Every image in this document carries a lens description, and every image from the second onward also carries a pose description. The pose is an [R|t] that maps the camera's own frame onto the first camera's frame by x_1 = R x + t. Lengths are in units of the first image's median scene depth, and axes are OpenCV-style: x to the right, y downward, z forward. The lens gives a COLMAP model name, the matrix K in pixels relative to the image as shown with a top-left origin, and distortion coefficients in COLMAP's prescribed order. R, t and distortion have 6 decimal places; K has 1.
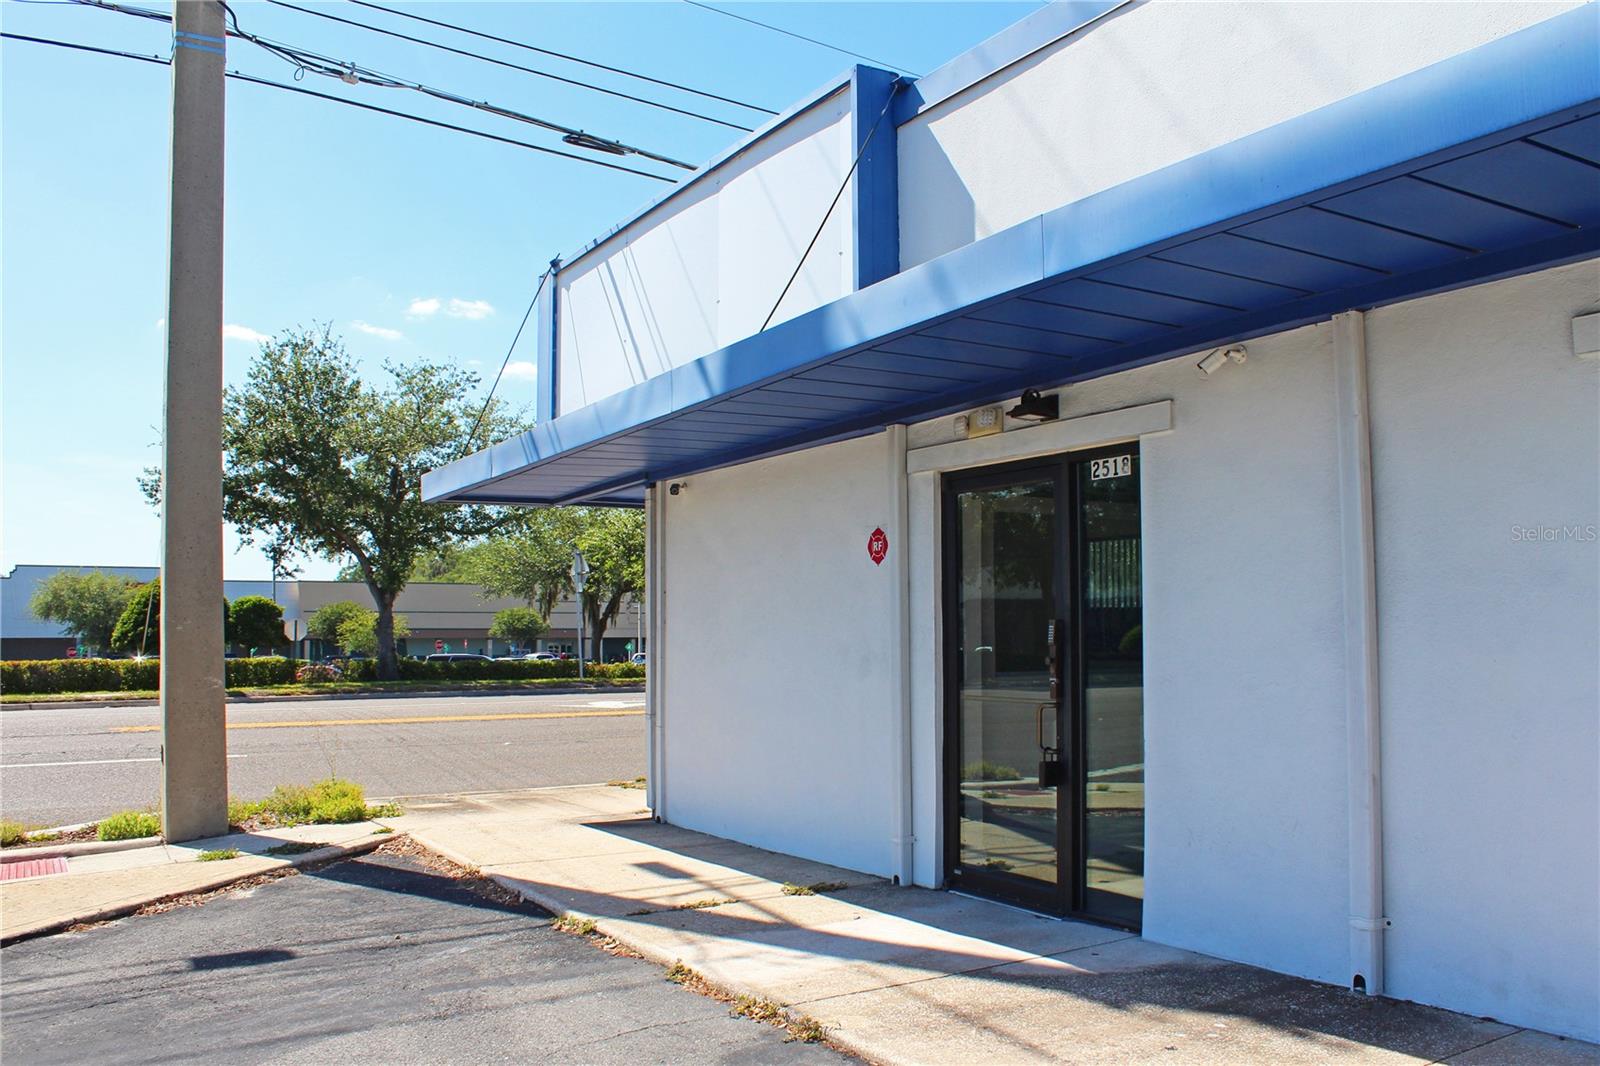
lens RADIAL K [[1359.4, 0, 835.4], [0, 1359.4, 558.2], [0, 0, 1]] dist [-0.173014, 0.158895]
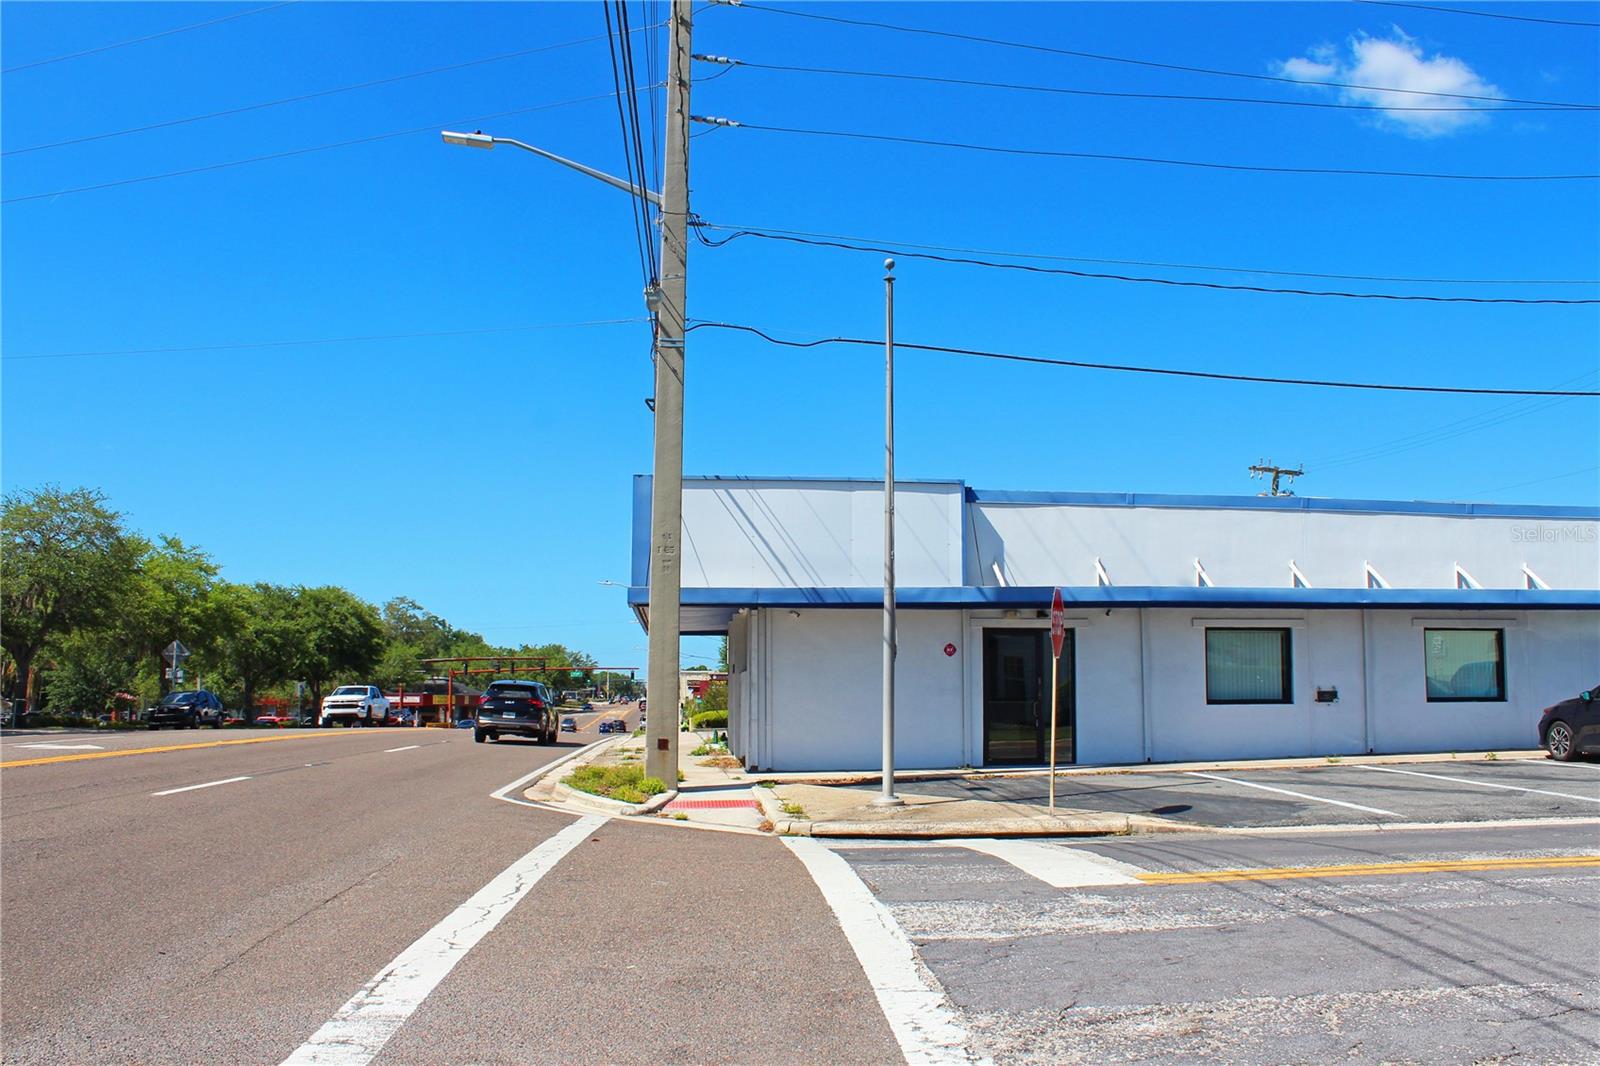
lens RADIAL K [[1359.4, 0, 835.4], [0, 1359.4, 558.2], [0, 0, 1]] dist [-0.173014, 0.158895]
pose [[0.413931, 0.097596, 0.905062, -2.656988], [-0.050555, 0.995166, -0.084191, 0.051068], [-0.908904, -0.010906, 0.416864, 0.045072]]
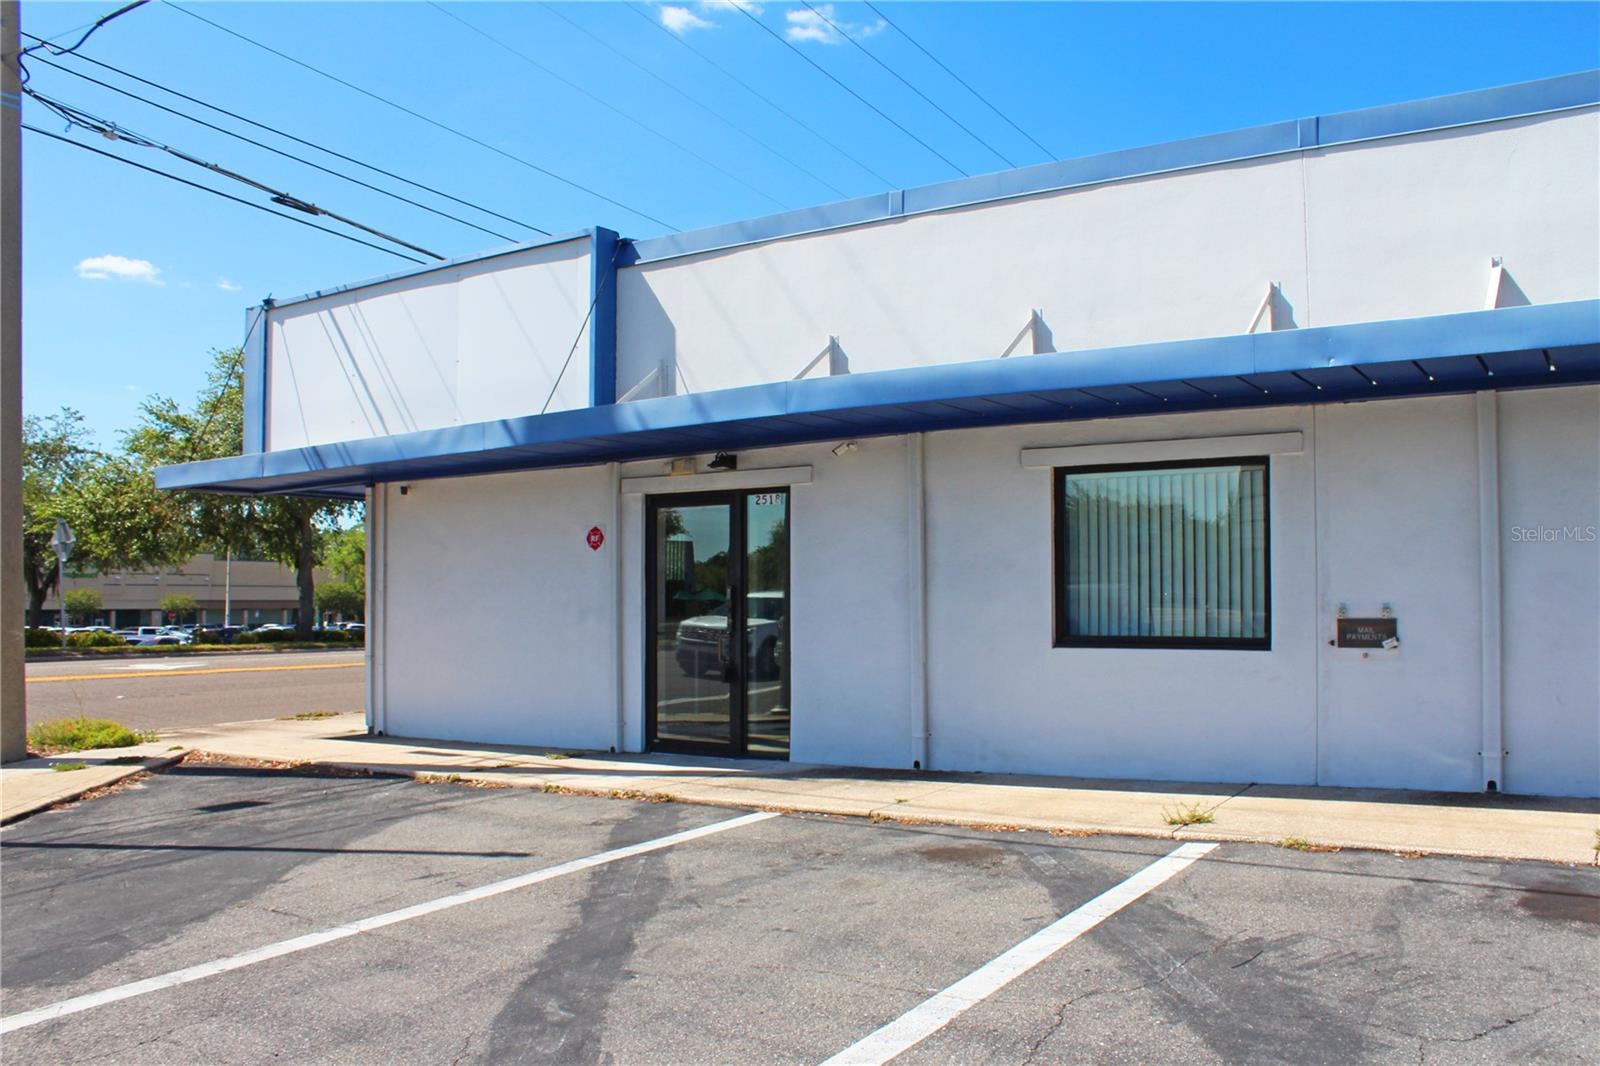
lens RADIAL K [[1359.4, 0, 835.4], [0, 1359.4, 558.2], [0, 0, 1]] dist [-0.173014, 0.158895]
pose [[0.900482, 0.016478, 0.434581, -0.397630], [-0.024143, 0.999635, 0.012123, -0.011709], [-0.434223, -0.021409, 0.900551, -0.521150]]
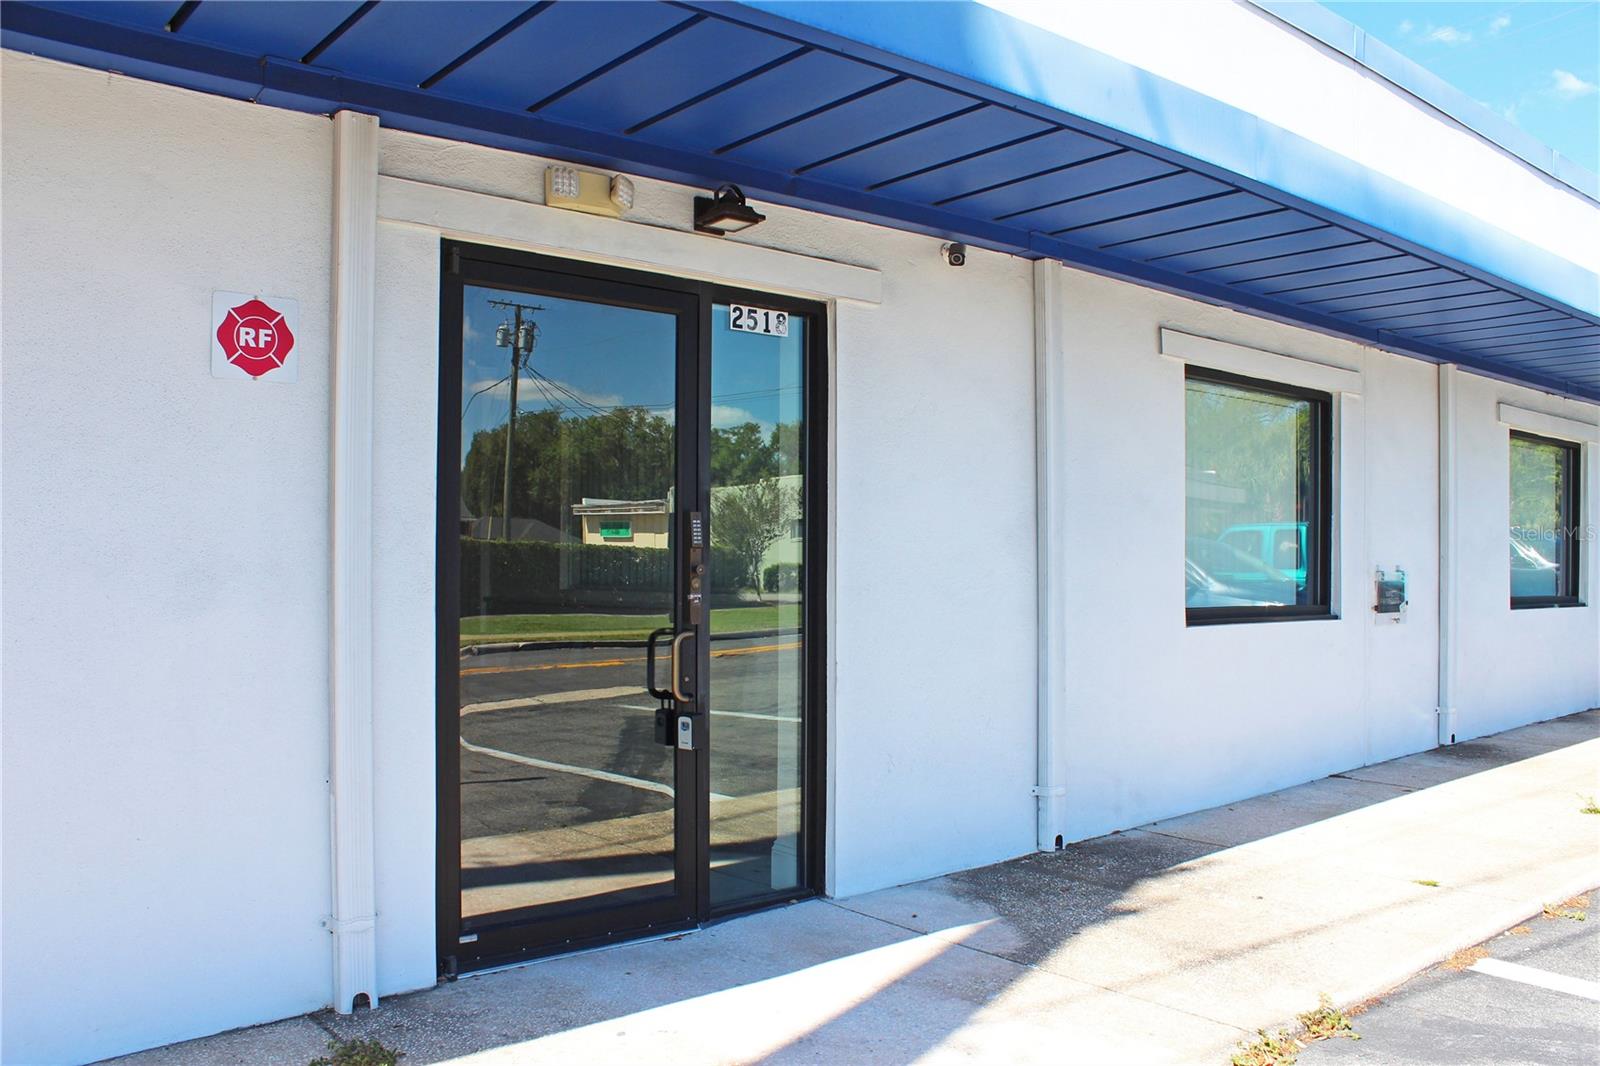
lens RADIAL K [[1359.4, 0, 835.4], [0, 1359.4, 558.2], [0, 0, 1]] dist [-0.173014, 0.158895]
pose [[-0.172047, 0.000421, 0.985089, -0.462610], [-0.062678, 0.997969, -0.011373, 0.061094], [-0.983093, -0.063700, -0.171672, 0.882347]]
